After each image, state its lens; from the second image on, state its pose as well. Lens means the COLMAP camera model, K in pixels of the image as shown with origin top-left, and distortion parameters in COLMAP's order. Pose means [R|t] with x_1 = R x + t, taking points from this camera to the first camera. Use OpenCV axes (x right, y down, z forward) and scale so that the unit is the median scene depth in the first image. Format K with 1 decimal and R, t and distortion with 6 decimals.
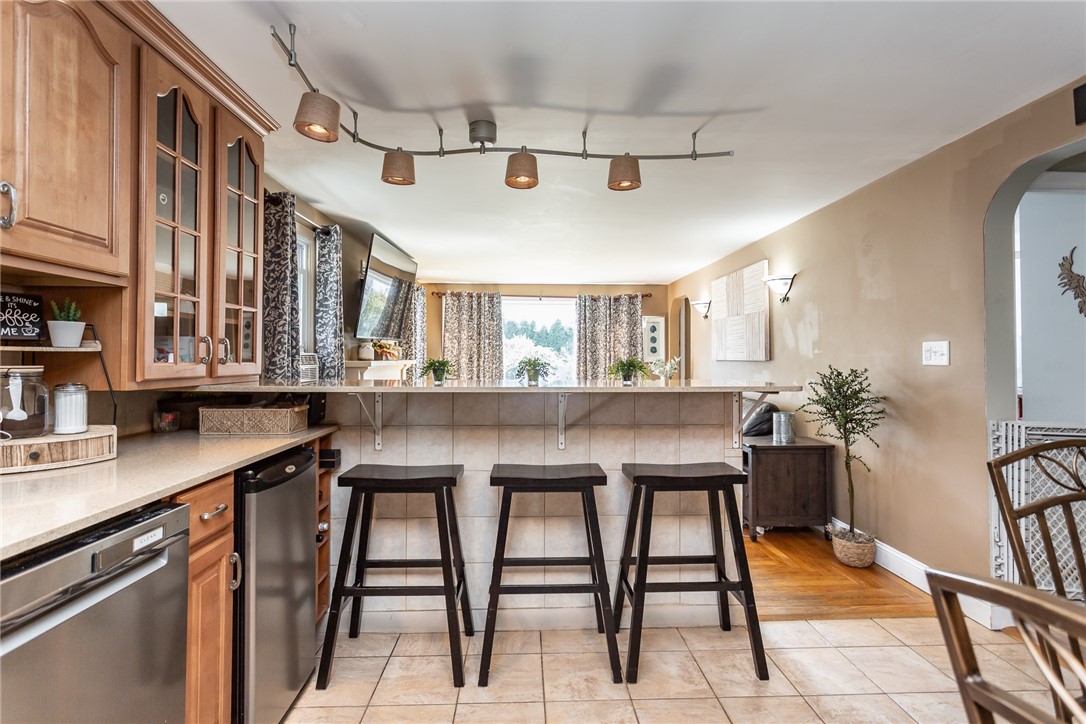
lens RADIAL K [[531.7, 0, 542.7], [0, 531.7, 351.8], [0, 0, 1]] dist [0.010605, -0.002947]
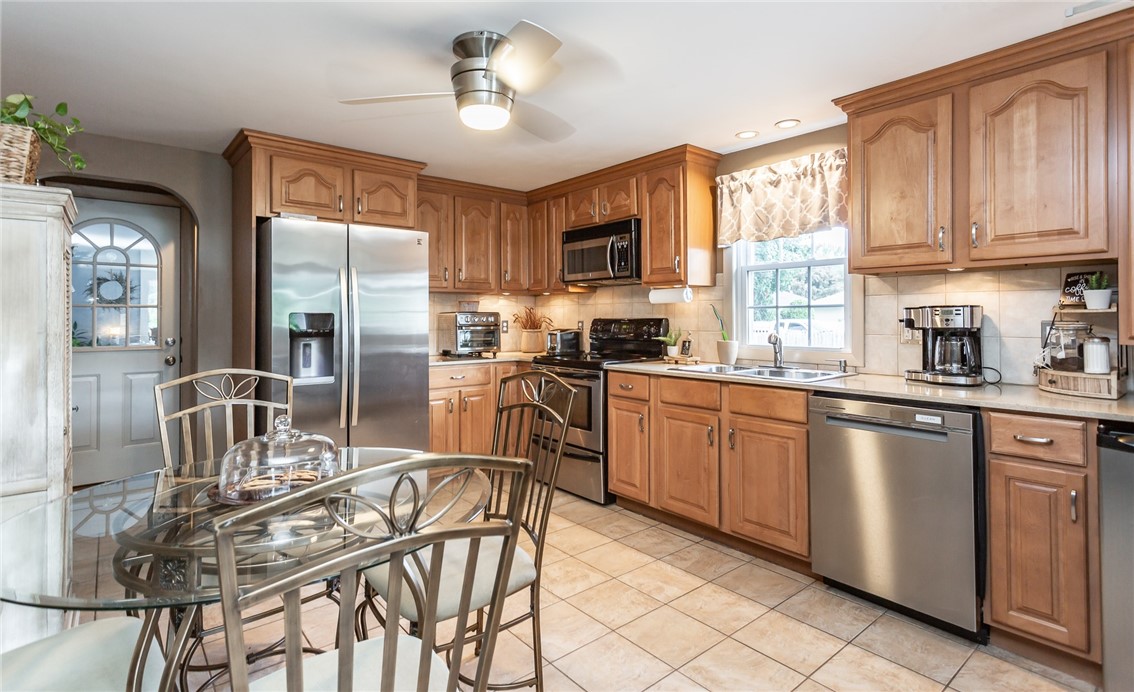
lens RADIAL K [[555.5, 0, 568.1], [0, 555.5, 308.5], [0, 0, 1]] dist [0.005417, 0.000713]
pose [[-0.799279, -0.011059, -0.600858, 0.650221], [0.007471, 0.999571, -0.028335, 0.012699], [0.600913, -0.027137, -0.798854, 0.859316]]
